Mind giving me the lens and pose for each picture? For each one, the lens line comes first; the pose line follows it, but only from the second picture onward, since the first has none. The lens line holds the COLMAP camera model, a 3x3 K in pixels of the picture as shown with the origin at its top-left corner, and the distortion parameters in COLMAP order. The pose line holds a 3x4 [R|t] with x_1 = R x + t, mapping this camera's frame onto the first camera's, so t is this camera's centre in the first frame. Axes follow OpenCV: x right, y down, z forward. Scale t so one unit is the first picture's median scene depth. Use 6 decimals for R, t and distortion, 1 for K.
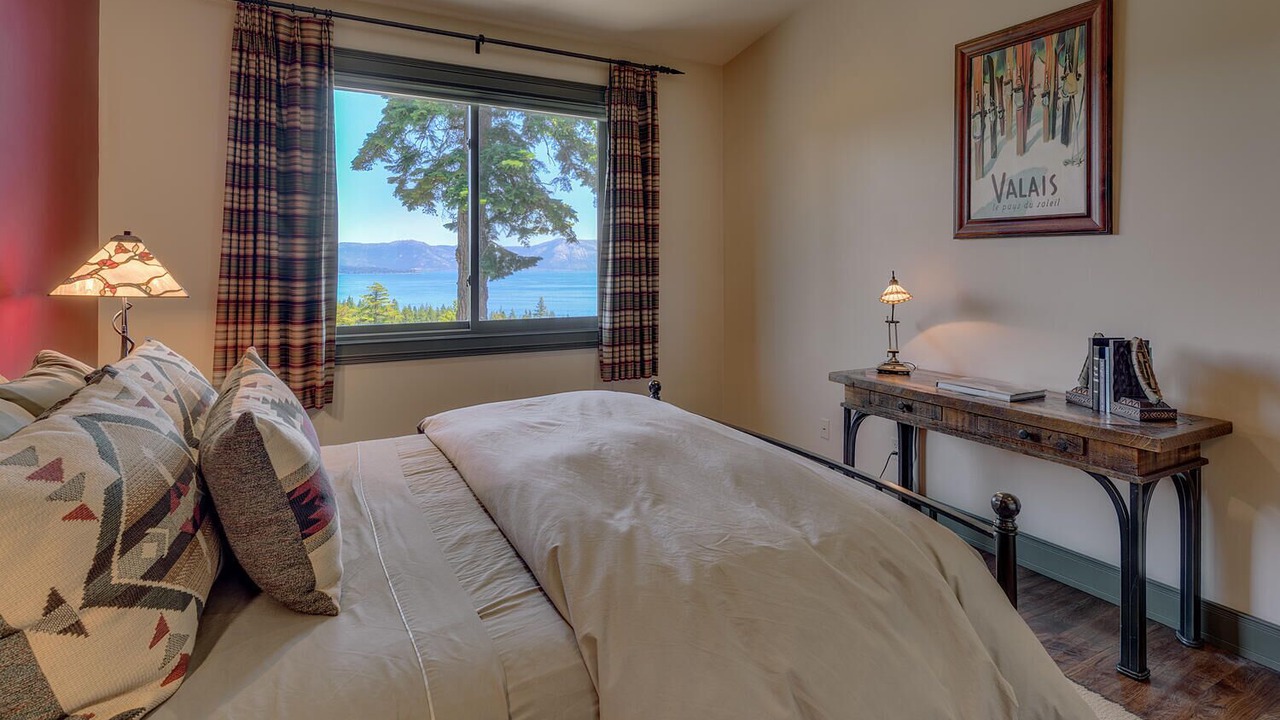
lens RADIAL K [[667.6, 0, 589.8], [0, 667.6, 261.5], [0, 0, 1]] dist [0.004915, 0.000175]
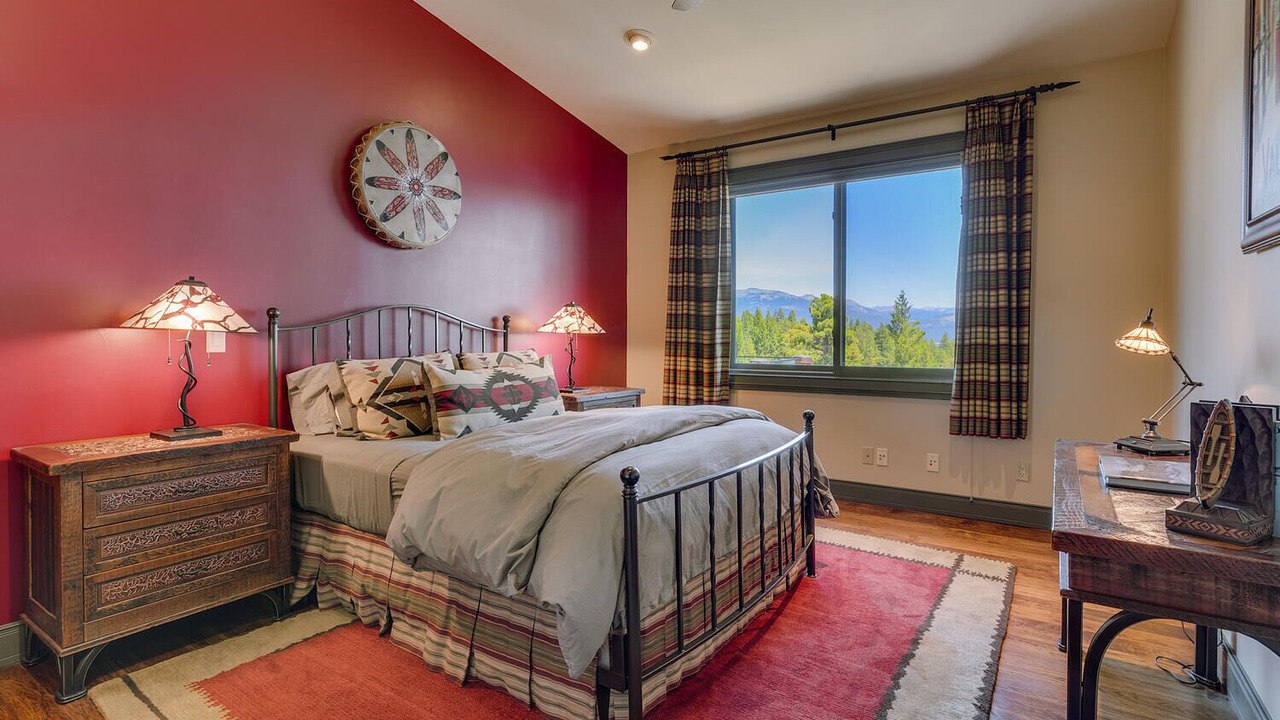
lens RADIAL K [[614.5, 0, 629.7], [0, 614.5, 350.1], [0, 0, 1]] dist [0.002982, -0.000043]
pose [[0.464440, 0.021444, -0.885345, 0.656998], [0.002146, 0.999677, 0.025339, 0.034378], [0.885602, -0.013669, 0.464244, 0.171708]]
